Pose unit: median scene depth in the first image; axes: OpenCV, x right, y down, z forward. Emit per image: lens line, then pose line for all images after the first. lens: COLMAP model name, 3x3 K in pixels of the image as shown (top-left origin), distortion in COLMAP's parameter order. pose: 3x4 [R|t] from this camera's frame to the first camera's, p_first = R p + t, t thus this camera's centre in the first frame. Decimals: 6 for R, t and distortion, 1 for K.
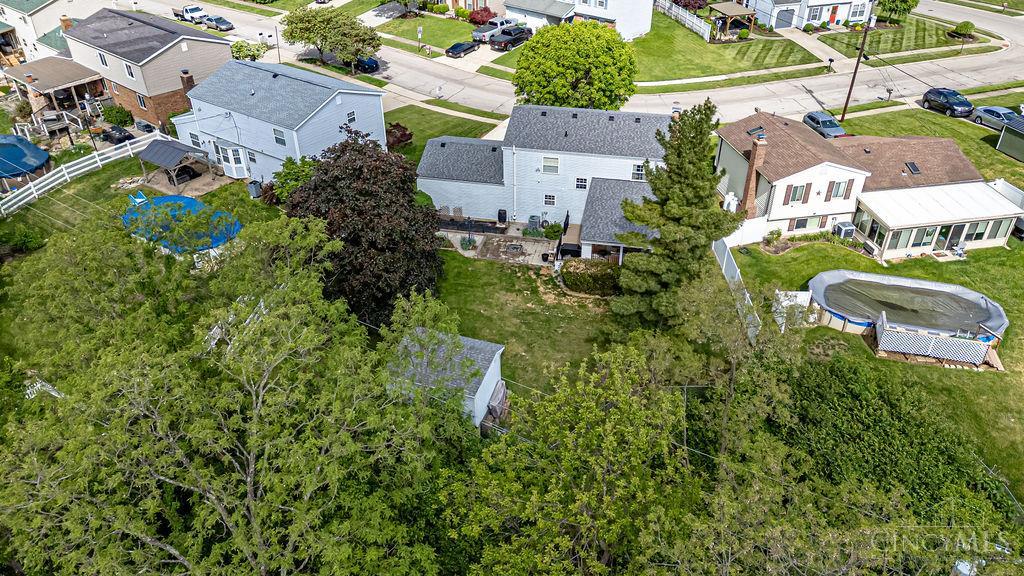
lens RADIAL K [[752.6, 0, 513.3], [0, 752.6, 289.6], [0, 0, 1]] dist [0.077504, -0.072332]
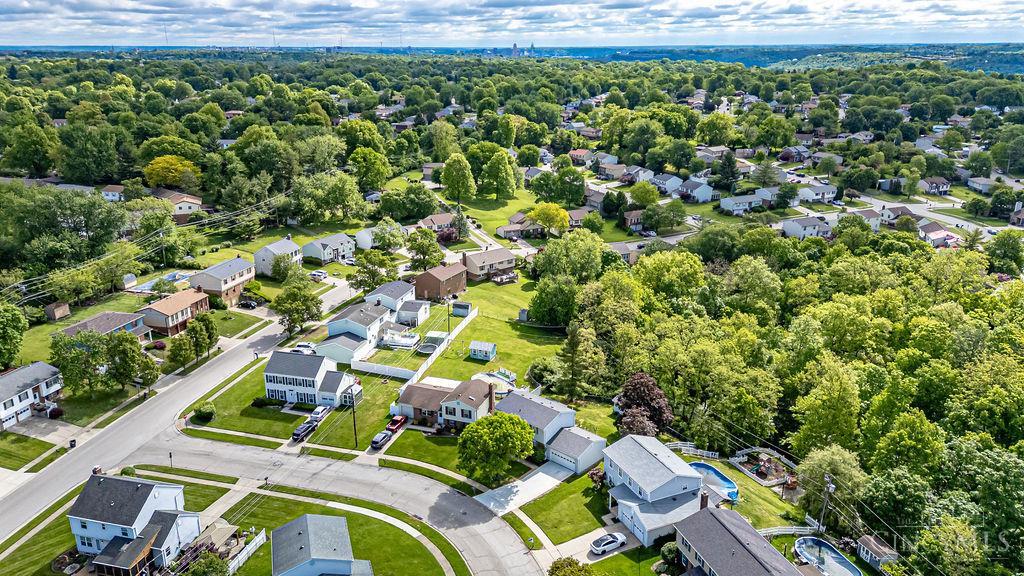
lens RADIAL K [[752.6, 0, 508.8], [0, 752.6, 278.2], [0, 0, 1]] dist [0.077504, -0.072332]
pose [[-0.853184, -0.149019, 0.499871, -0.889716], [0.298099, 0.647103, 0.701708, -2.022734], [-0.428036, 0.747697, -0.507675, 1.808332]]
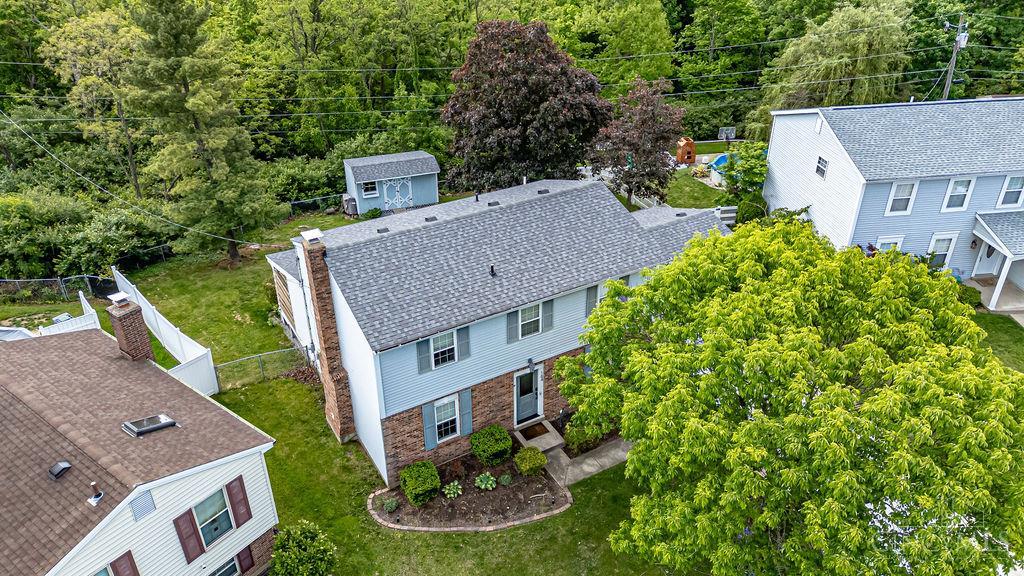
lens RADIAL K [[752.6, 0, 515.4], [0, 752.6, 279.4], [0, 0, 1]] dist [0.077504, -0.072332]
pose [[-0.737421, 0.338387, -0.584555, 0.364918], [-0.374444, 0.515476, 0.770763, -0.563689], [0.562141, 0.787260, -0.253415, 1.090056]]
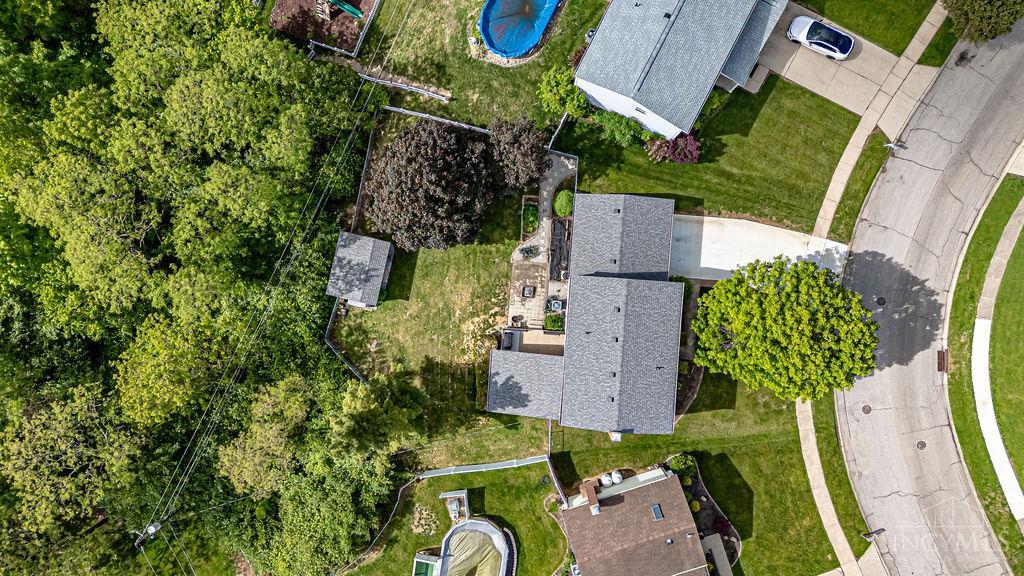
lens RADIAL K [[752.6, 0, 514.1], [0, 752.6, 282.0], [0, 0, 1]] dist [0.077504, -0.072332]
pose [[0.133357, 0.991067, -0.001099, -0.013815], [-0.535323, 0.072966, 0.841490, -0.951492], [0.834054, -0.111630, 0.540271, 0.304295]]
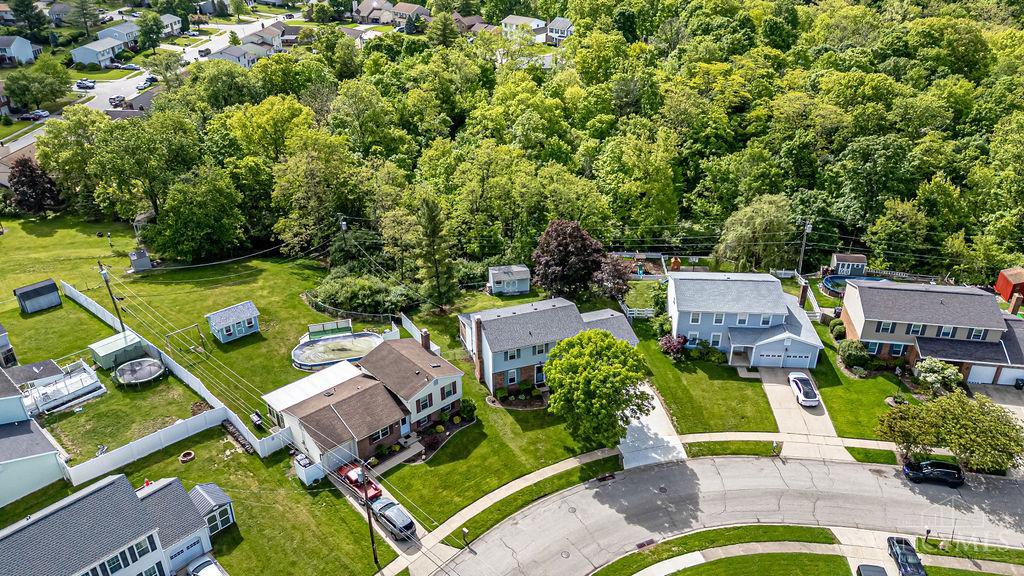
lens RADIAL K [[752.6, 0, 518.0], [0, 752.6, 287.4], [0, 0, 1]] dist [0.077504, -0.072332]
pose [[-0.854183, 0.254036, -0.453693, 0.755125], [-0.286395, 0.498403, 0.818274, -1.413224], [0.433993, 0.828891, -0.352972, 1.384784]]
